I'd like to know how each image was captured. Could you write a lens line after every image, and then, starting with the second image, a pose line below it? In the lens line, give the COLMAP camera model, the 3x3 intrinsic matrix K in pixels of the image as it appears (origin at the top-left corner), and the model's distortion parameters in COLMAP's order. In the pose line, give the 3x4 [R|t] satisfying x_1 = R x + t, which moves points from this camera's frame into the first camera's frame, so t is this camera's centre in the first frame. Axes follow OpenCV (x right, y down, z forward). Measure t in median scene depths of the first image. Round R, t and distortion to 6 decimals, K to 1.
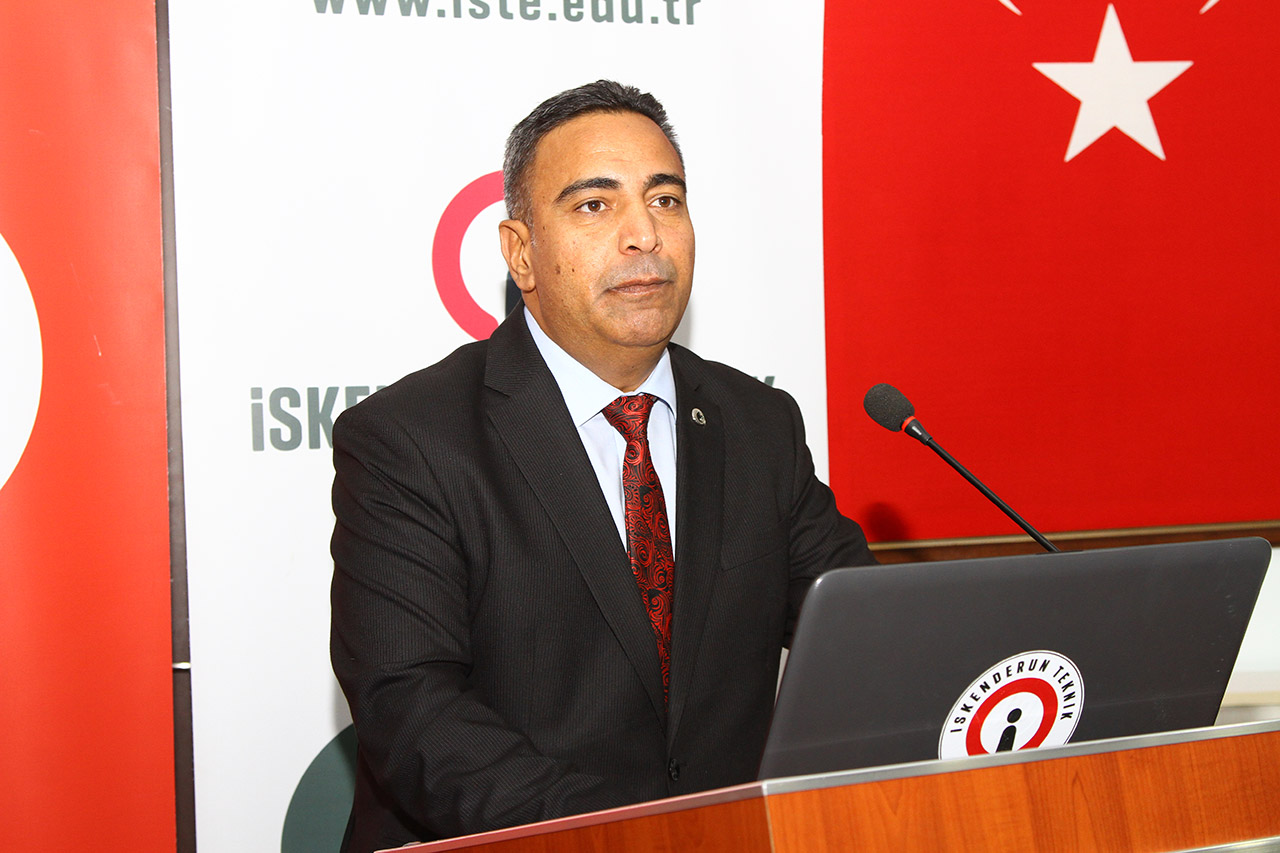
lens RADIAL K [[2644.9, 0, 640.0], [0, 2644.9, 426.5], [0, 0, 1]] dist [0.081581, 0.845774]
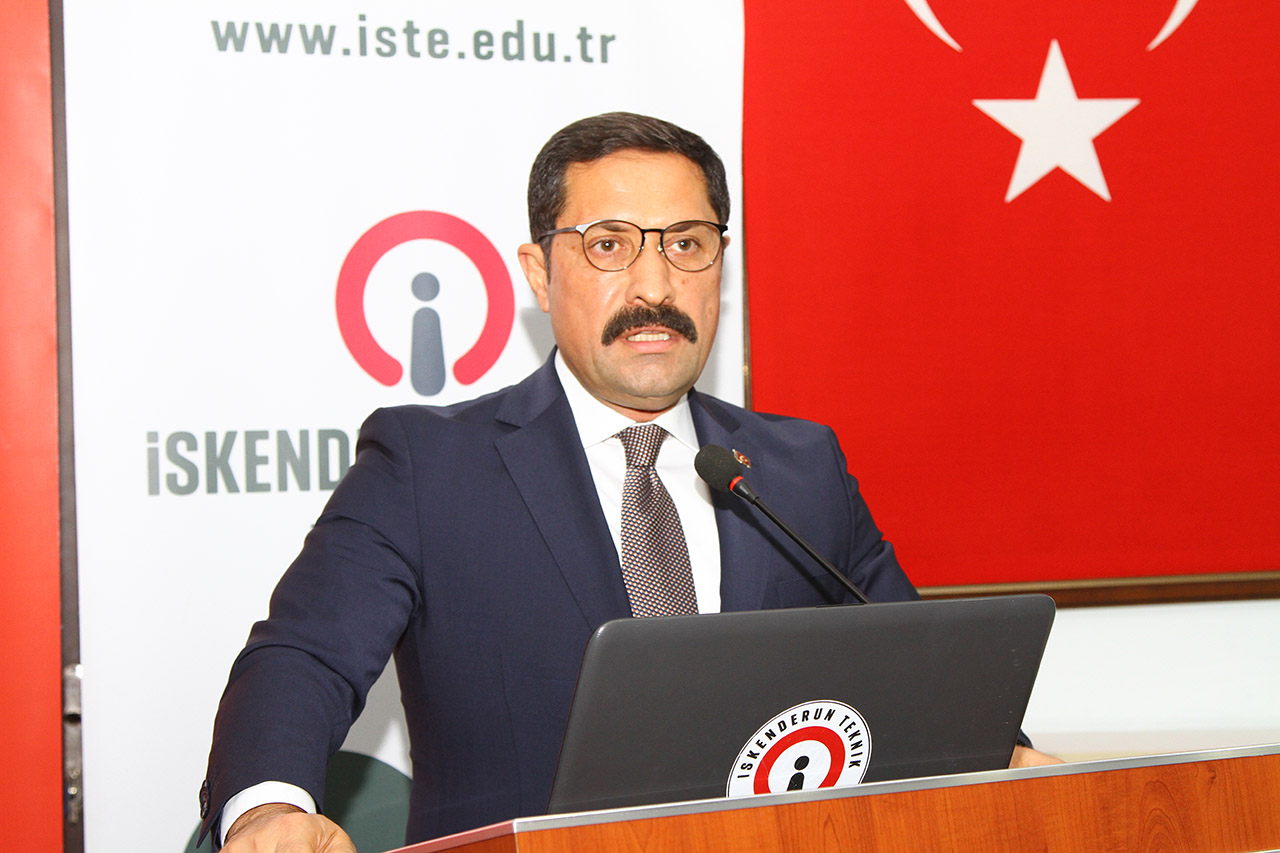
lens RADIAL K [[2919.4, 0, 640.0], [0, 2919.4, 426.5], [0, 0, 1]] dist [0.224782, -0.252668]
pose [[0.999777, 0.007397, -0.019796, 0.099370], [-0.007633, 0.999901, -0.011862, -0.008464], [0.019707, 0.012010, 0.999734, -0.147517]]
